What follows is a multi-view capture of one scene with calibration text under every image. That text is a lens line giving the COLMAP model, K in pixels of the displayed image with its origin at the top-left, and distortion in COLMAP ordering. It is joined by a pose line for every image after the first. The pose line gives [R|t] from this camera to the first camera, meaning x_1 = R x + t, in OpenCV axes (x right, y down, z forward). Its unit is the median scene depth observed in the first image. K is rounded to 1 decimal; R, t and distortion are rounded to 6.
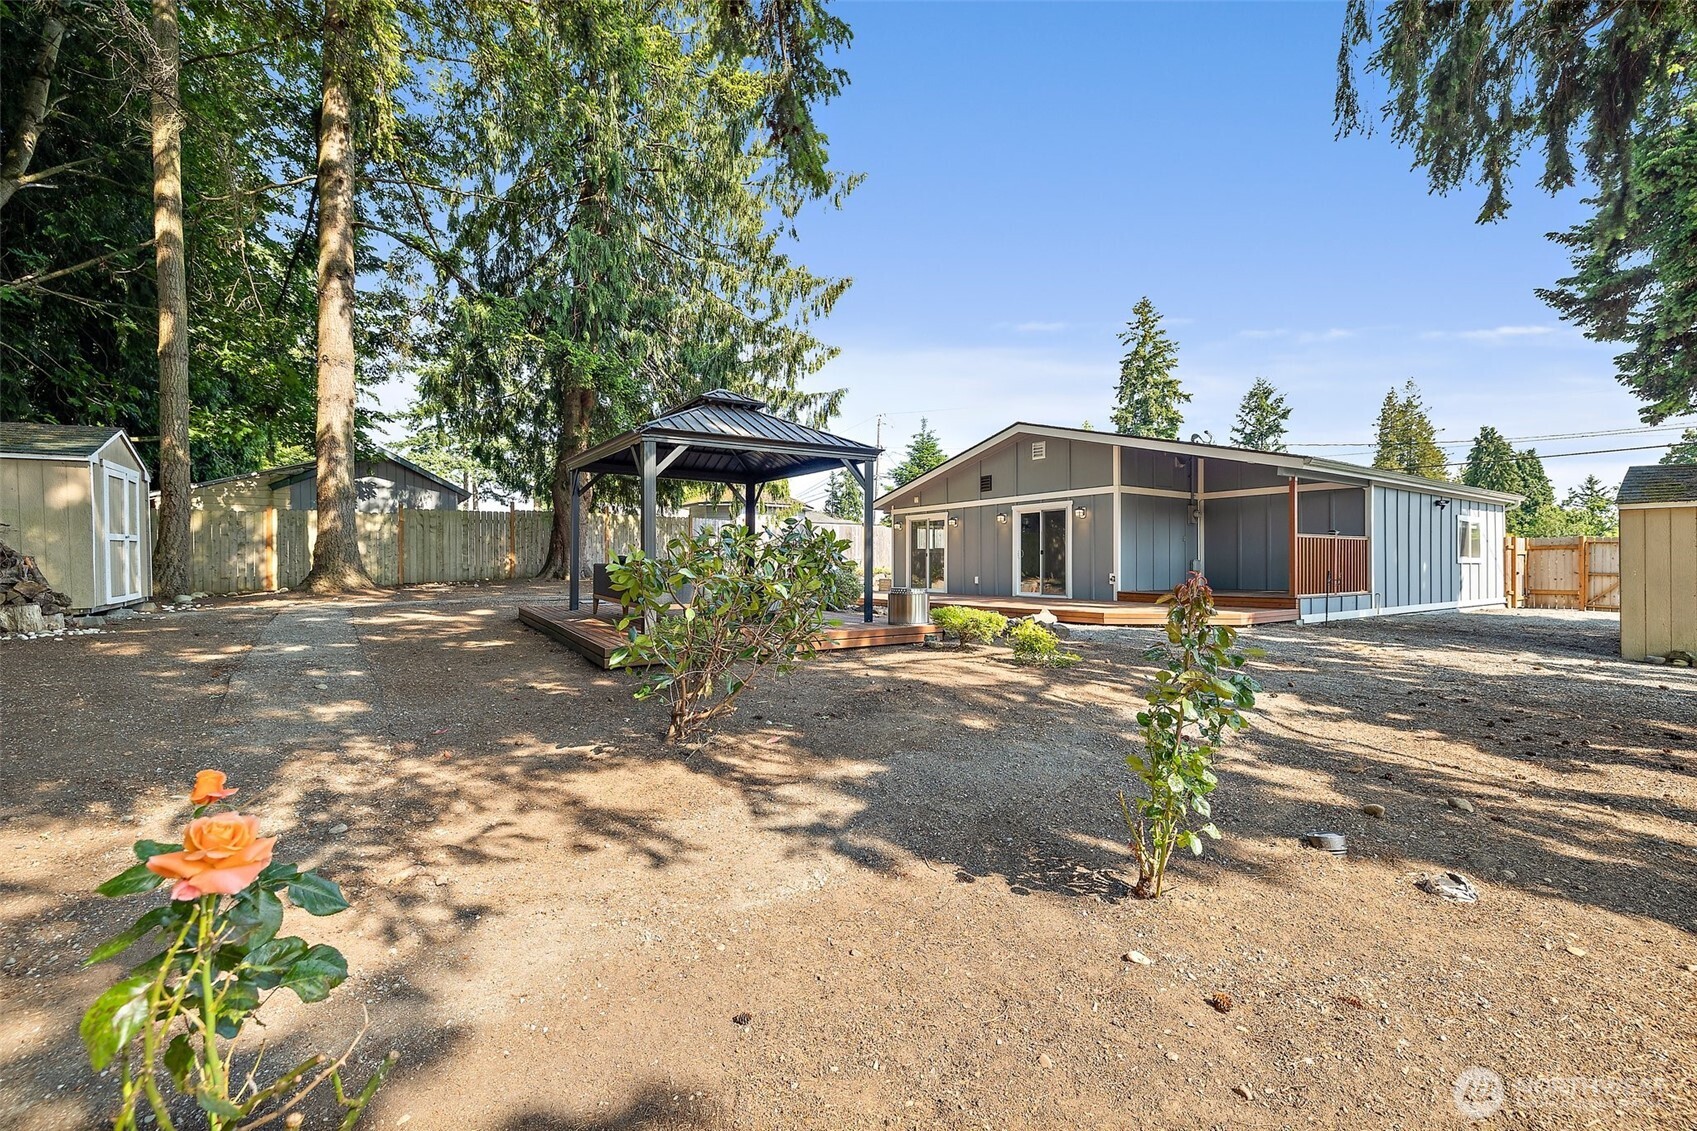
lens RADIAL K [[720.5, 0, 853.2], [0, 720.5, 565.9], [0, 0, 1]] dist [0.000068, -0.000013]
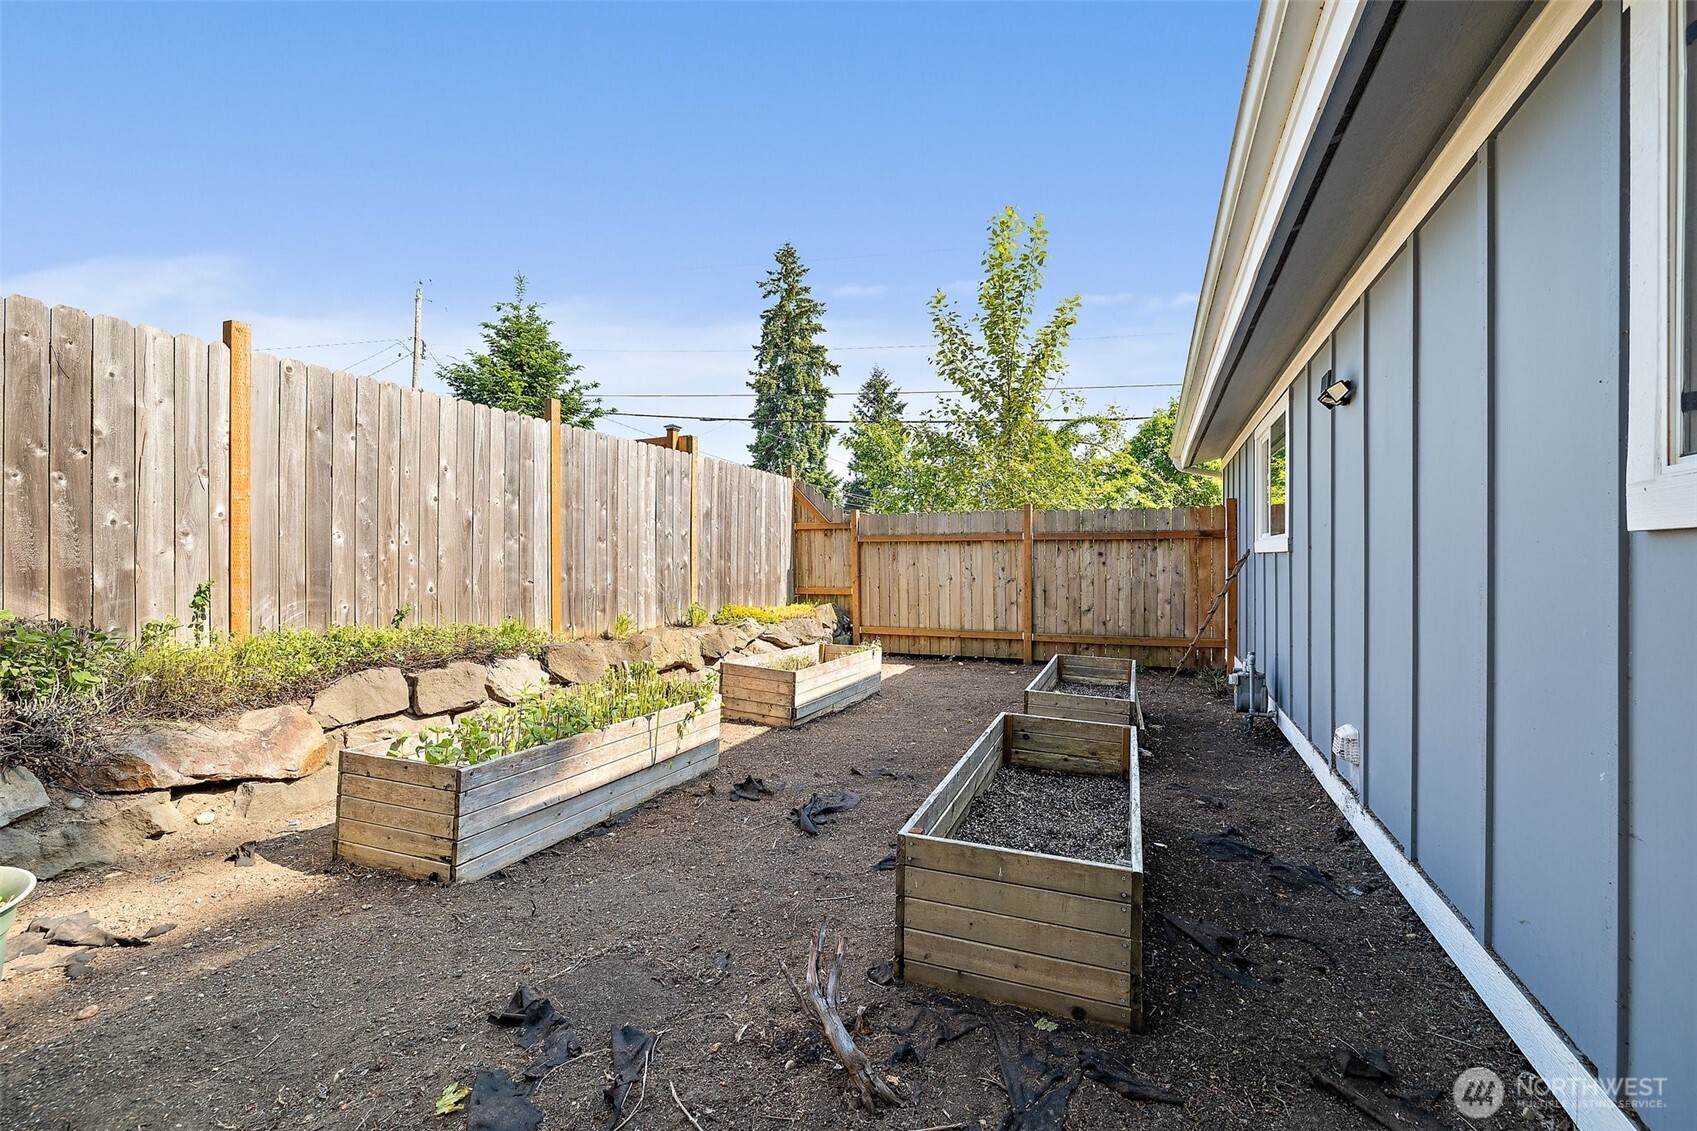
lens RADIAL K [[742.7, 0, 840.2], [0, 742.7, 557.3], [0, 0, 1]] dist [0.000988, 0.000363]
pose [[0.857321, 0.004941, 0.514758, 0.012385], [-0.002648, 0.999983, -0.005188, -0.003516], [-0.514775, 0.003085, 0.857320, 0.230547]]
